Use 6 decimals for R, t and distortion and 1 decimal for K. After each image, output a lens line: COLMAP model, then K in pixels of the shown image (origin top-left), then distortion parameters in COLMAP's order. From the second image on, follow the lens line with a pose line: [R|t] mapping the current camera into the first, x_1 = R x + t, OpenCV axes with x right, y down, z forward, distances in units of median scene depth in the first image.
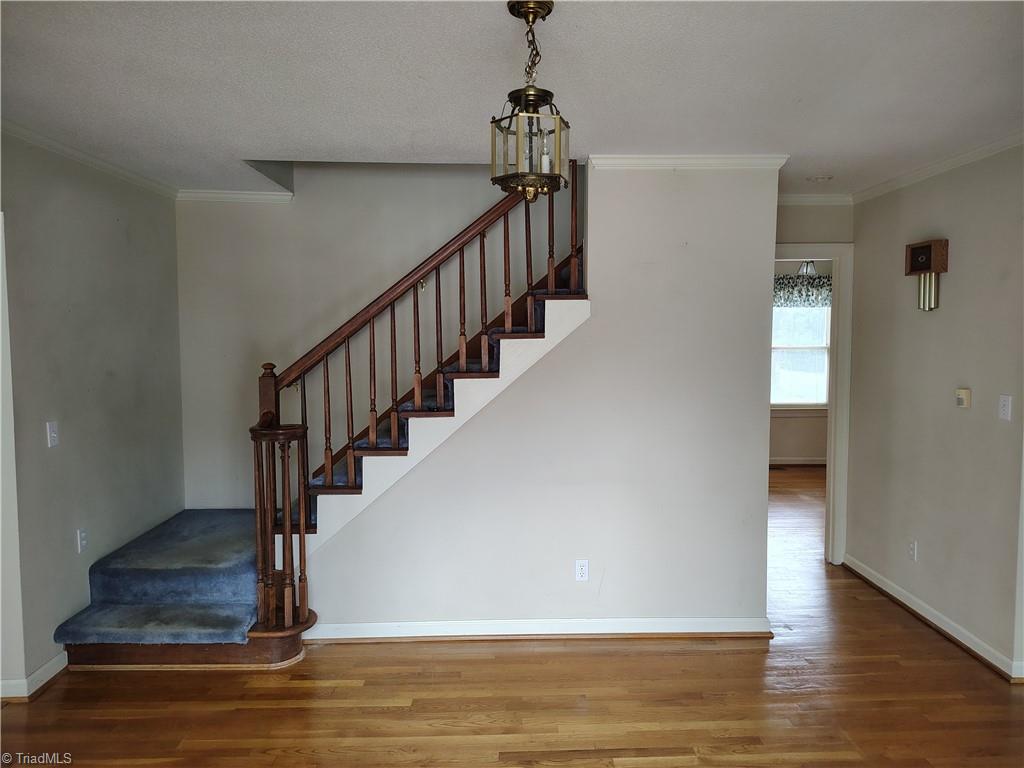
lens RADIAL K [[700.6, 0, 513.4], [0, 700.6, 381.5], [0, 0, 1]] dist [0.023190, -0.026080]
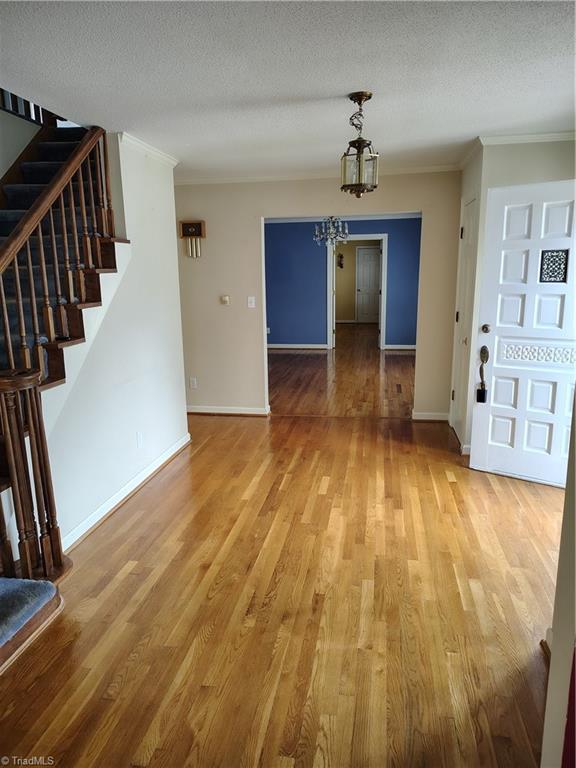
lens RADIAL K [[525.5, 0, 286.6], [0, 525.5, 390.0], [0, 0, 1]] dist [0.023190, -0.026080]
pose [[0.209551, -0.217546, 0.953290, -1.012960], [0.091602, 0.975016, 0.202368, -0.020339], [-0.973498, 0.044917, 0.224243, 0.555490]]
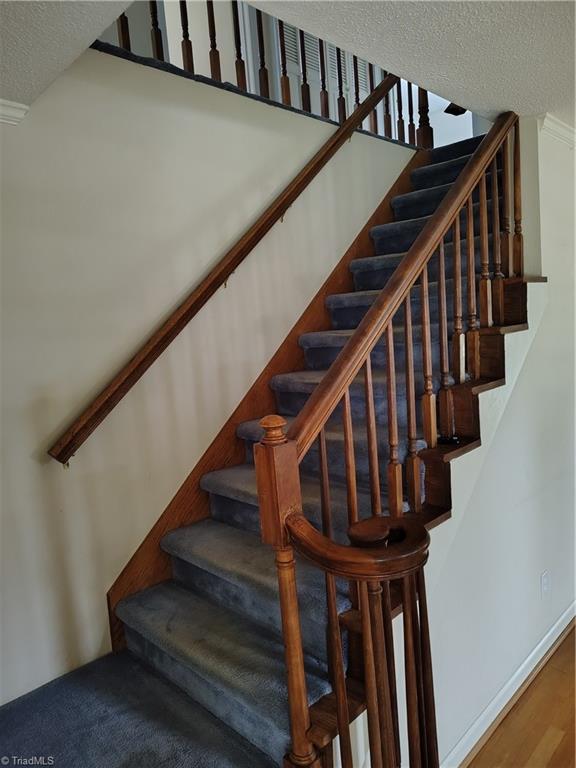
lens RADIAL K [[525.5, 0, 284.5], [0, 525.5, 383.6], [0, 0, 1]] dist [0.023190, -0.026080]
pose [[0.734169, -0.132891, 0.665835, -0.688144], [0.130616, 0.989985, 0.053566, -0.079772], [-0.666285, 0.047642, 0.744174, 0.841817]]
